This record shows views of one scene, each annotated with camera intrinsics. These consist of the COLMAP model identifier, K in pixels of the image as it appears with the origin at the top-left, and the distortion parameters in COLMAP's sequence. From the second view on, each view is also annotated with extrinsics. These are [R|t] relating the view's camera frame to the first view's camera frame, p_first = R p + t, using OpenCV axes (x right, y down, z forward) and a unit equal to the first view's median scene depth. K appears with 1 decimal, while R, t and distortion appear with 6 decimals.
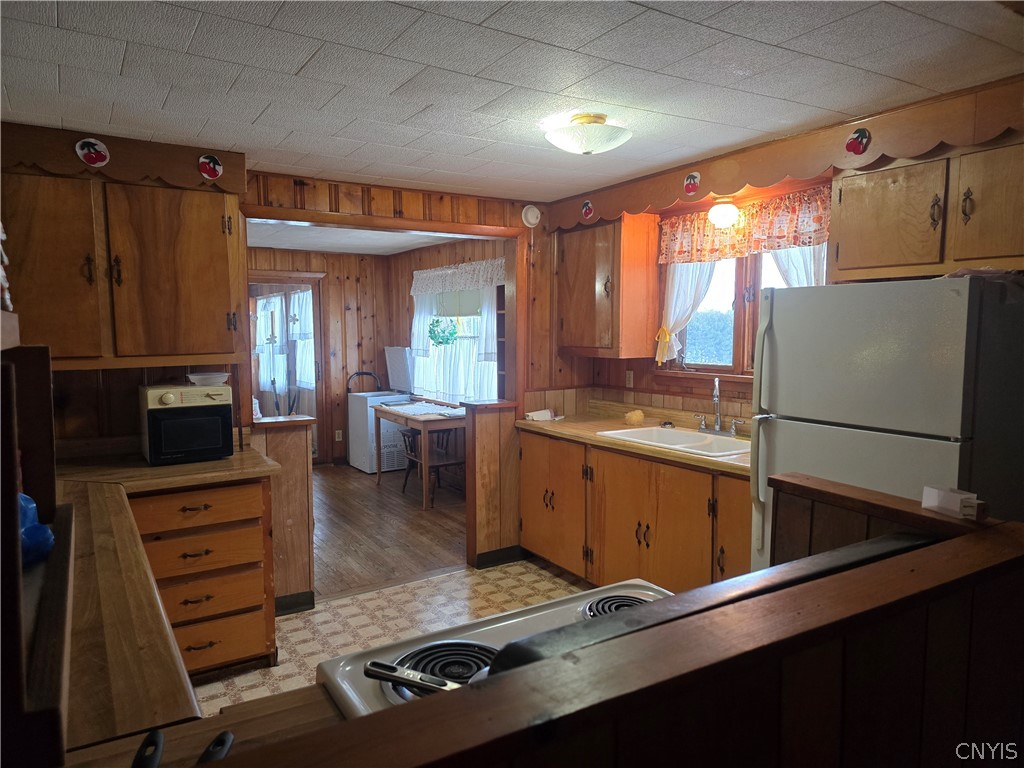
lens RADIAL K [[689.5, 0, 507.0], [0, 689.5, 381.7], [0, 0, 1]] dist [0.055329, -0.010903]
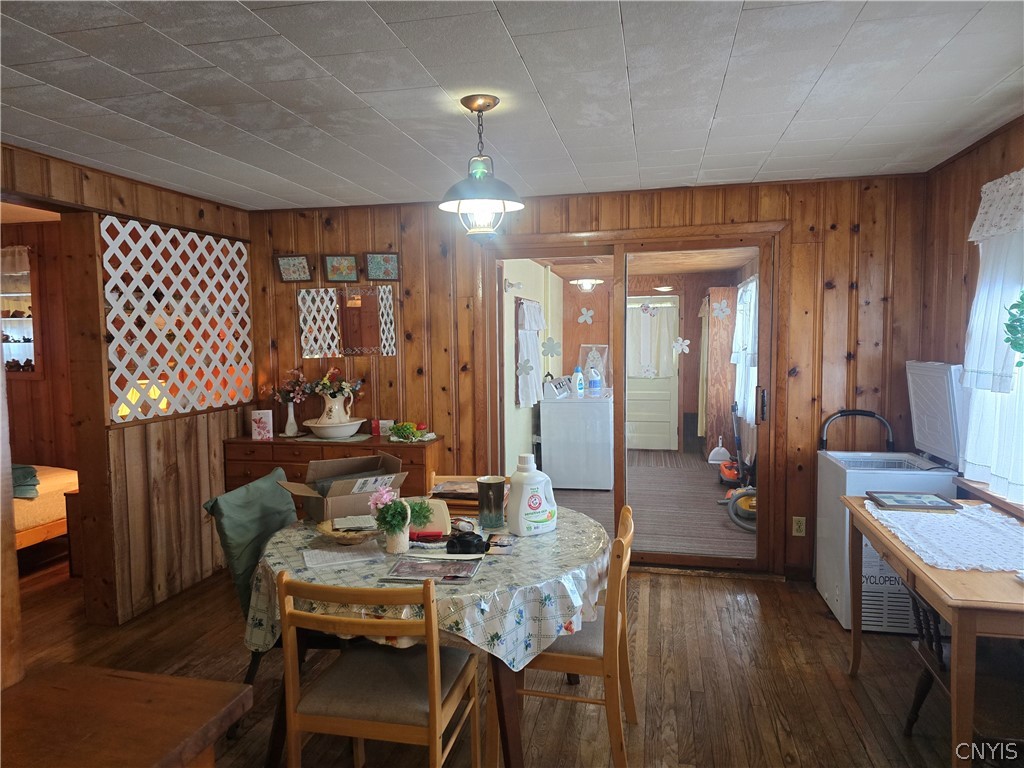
lens RADIAL K [[689.5, 0, 514.4], [0, 689.5, 384.9], [0, 0, 1]] dist [0.055329, -0.010903]
pose [[0.720946, 0.045604, -0.691489, -0.034857], [-0.045413, 0.998797, 0.018523, -0.030788], [0.691502, 0.018049, 0.722149, 0.459872]]
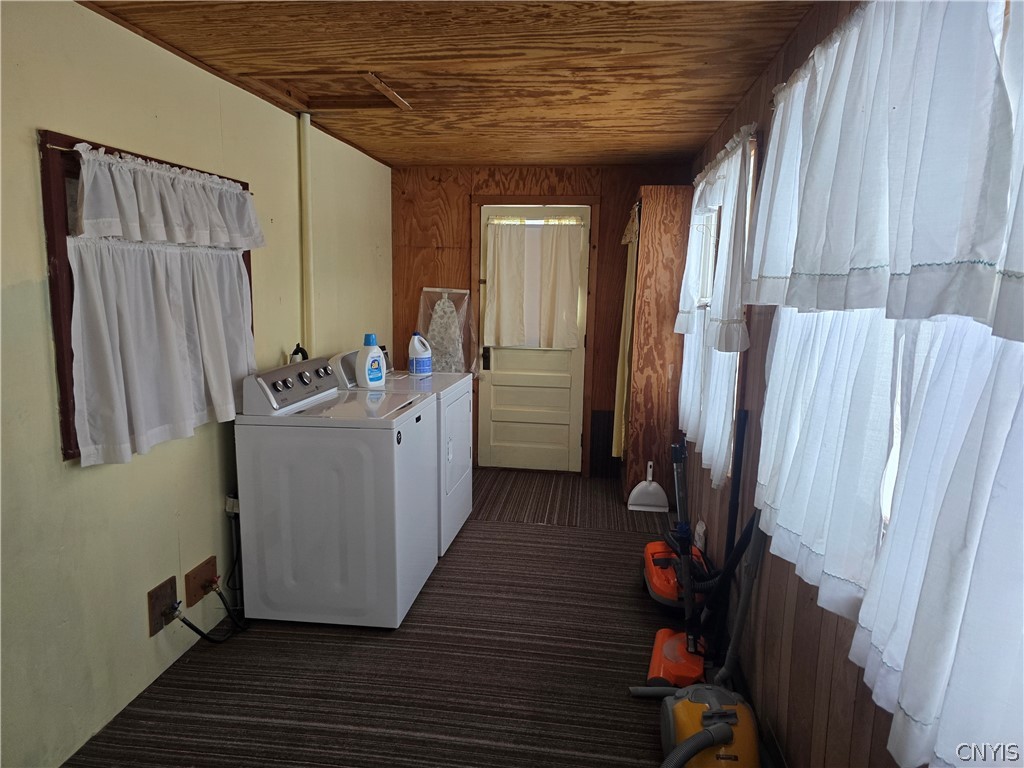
lens RADIAL K [[689.5, 0, 514.4], [0, 689.5, 392.2], [0, 0, 1]] dist [0.055329, -0.010903]
pose [[0.773880, 0.120215, -0.621819, -0.165768], [-0.068568, 0.991953, 0.106435, -0.047147], [0.629610, -0.039731, 0.775895, 0.717235]]
